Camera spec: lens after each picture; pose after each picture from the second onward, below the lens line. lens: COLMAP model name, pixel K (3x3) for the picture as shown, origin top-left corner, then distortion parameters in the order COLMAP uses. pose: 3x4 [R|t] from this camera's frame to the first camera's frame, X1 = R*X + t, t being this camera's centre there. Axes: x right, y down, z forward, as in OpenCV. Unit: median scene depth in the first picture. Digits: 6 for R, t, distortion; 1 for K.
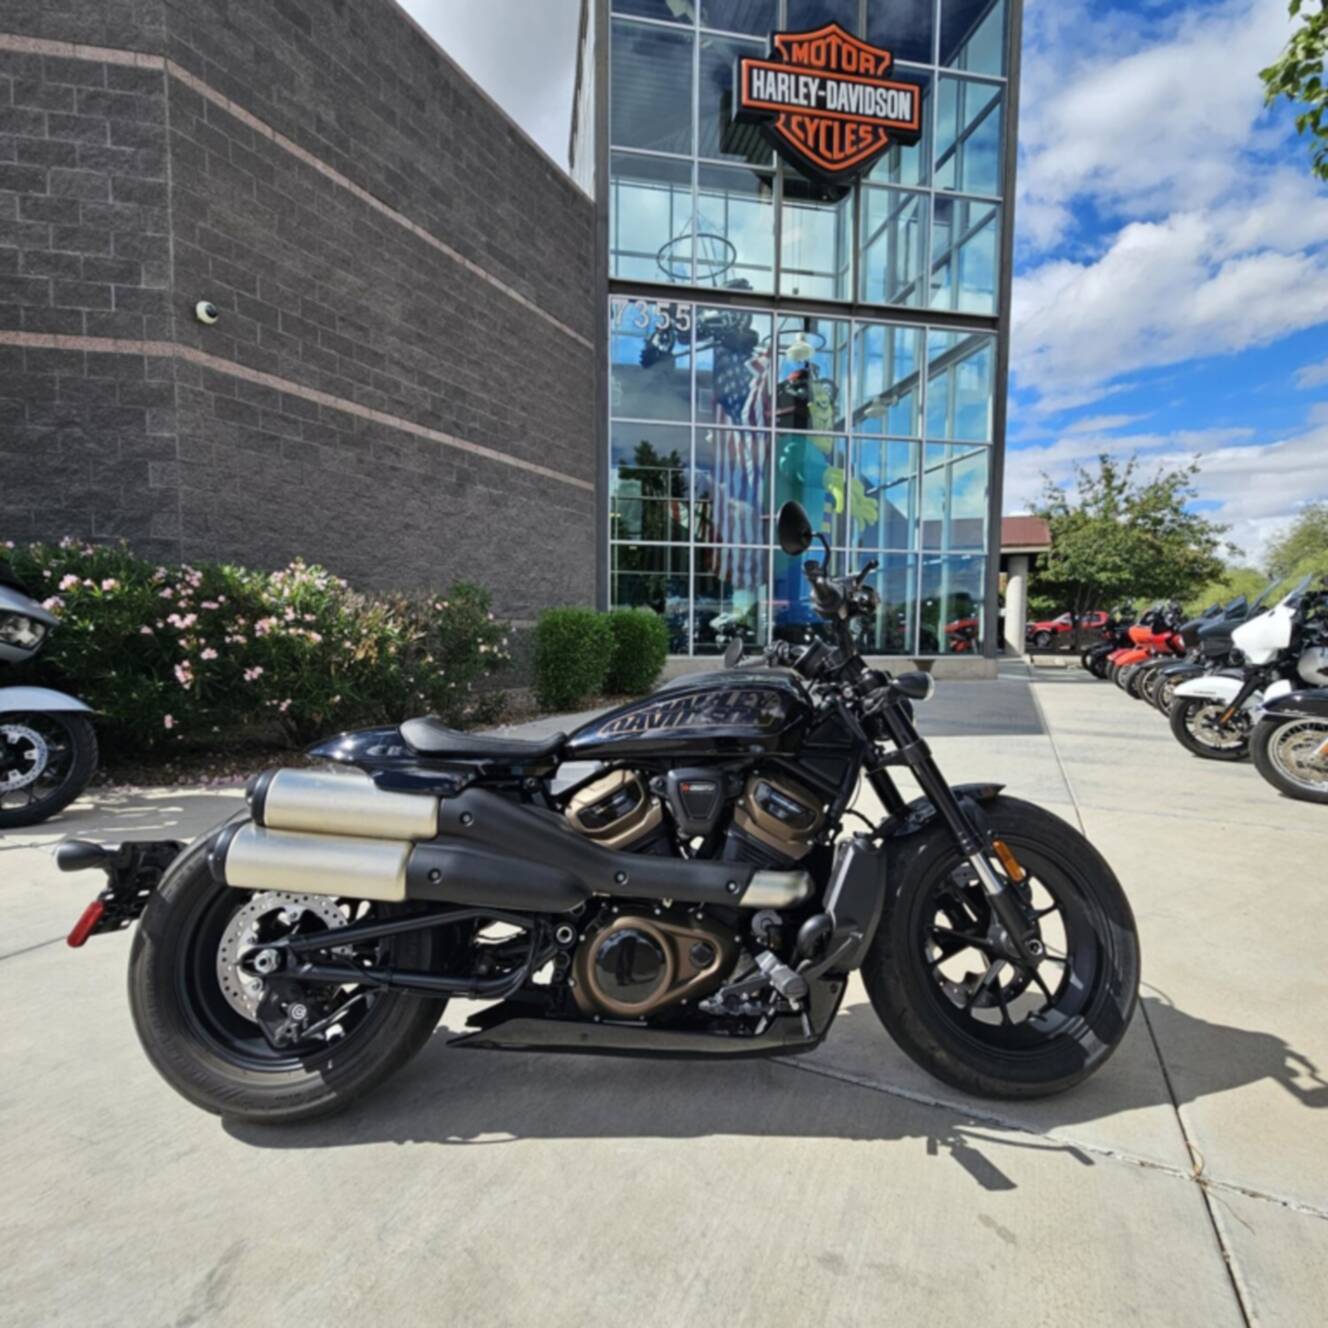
lens RADIAL K [[727.9, 0, 668.0], [0, 727.9, 667.0], [0, 0, 1]] dist [-0.000501, 0.001110]
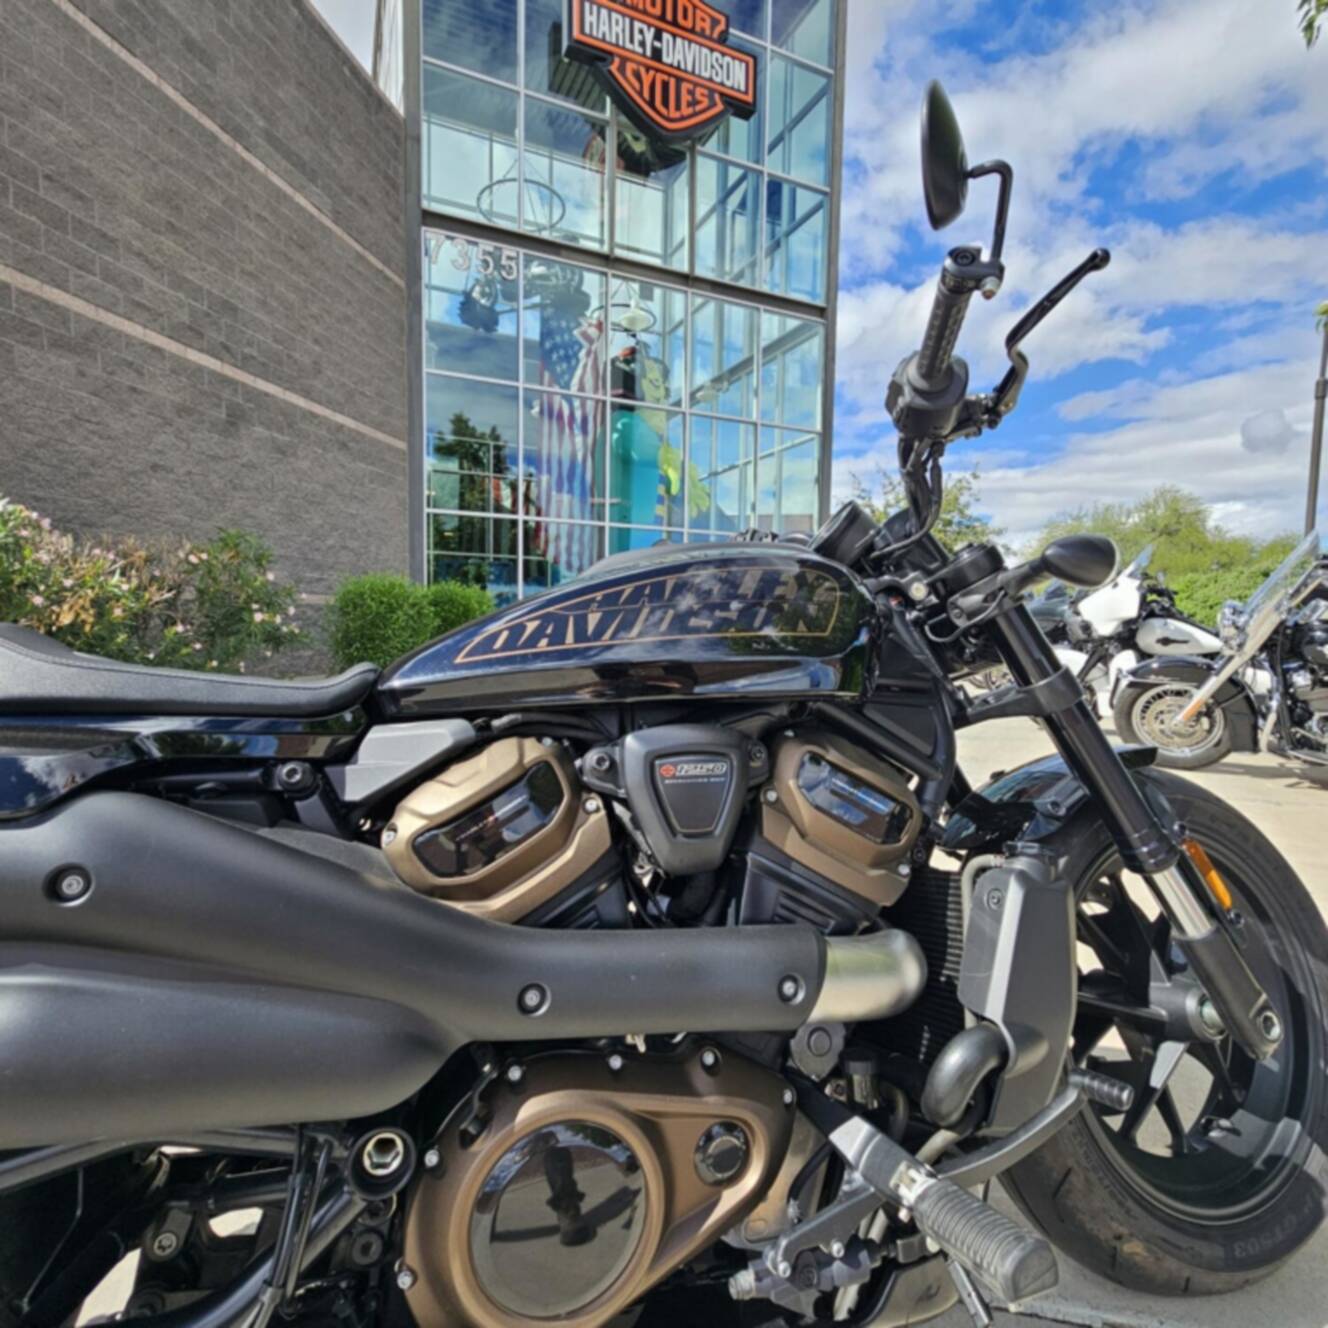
lens RADIAL K [[727.9, 0, 667.9], [0, 727.9, 666.6], [0, 0, 1]] dist [-0.000501, 0.001110]
pose [[0.970007, -0.007475, 0.242962, -0.011378], [0.005987, 0.999959, 0.006863, 0.013399], [-0.243003, -0.005202, 0.970012, 0.076315]]
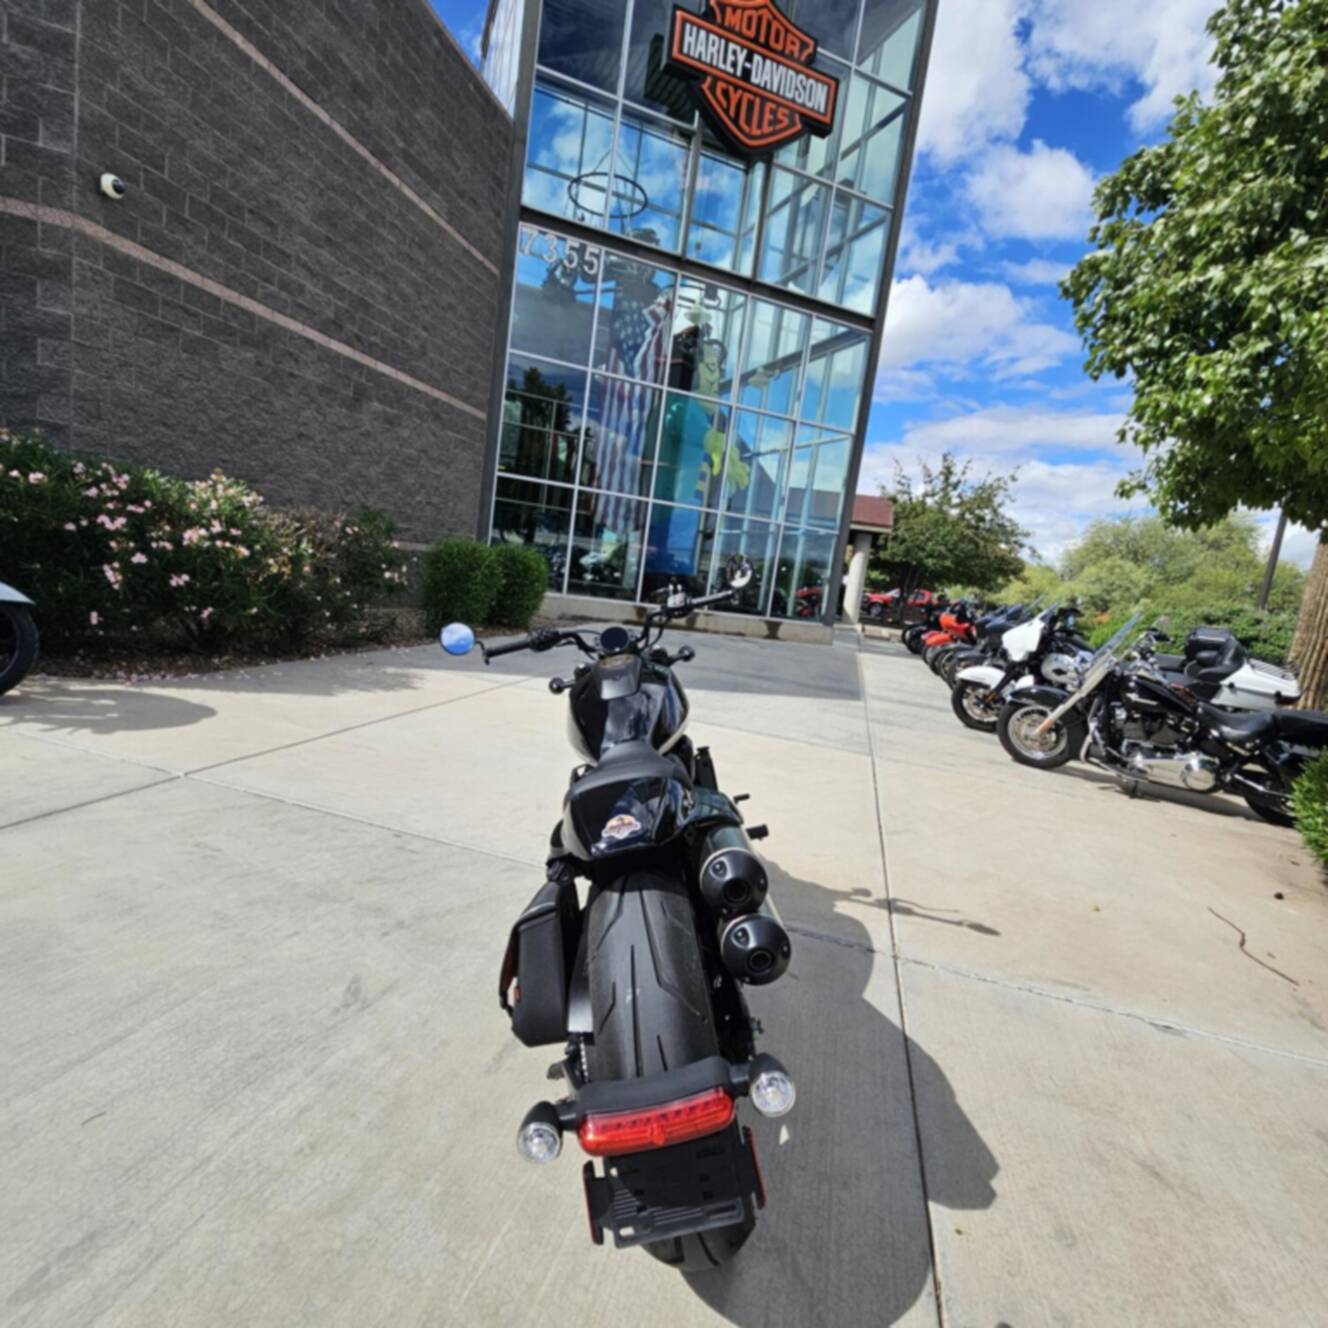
lens RADIAL K [[727.9, 0, 668.4], [0, 727.9, 668.2], [0, 0, 1]] dist [-0.000501, 0.001110]
pose [[0.973542, 0.094652, 0.207982, -0.033068], [-0.113628, 0.990196, 0.081248, -0.012148], [-0.198253, -0.102731, 0.974752, -0.072576]]
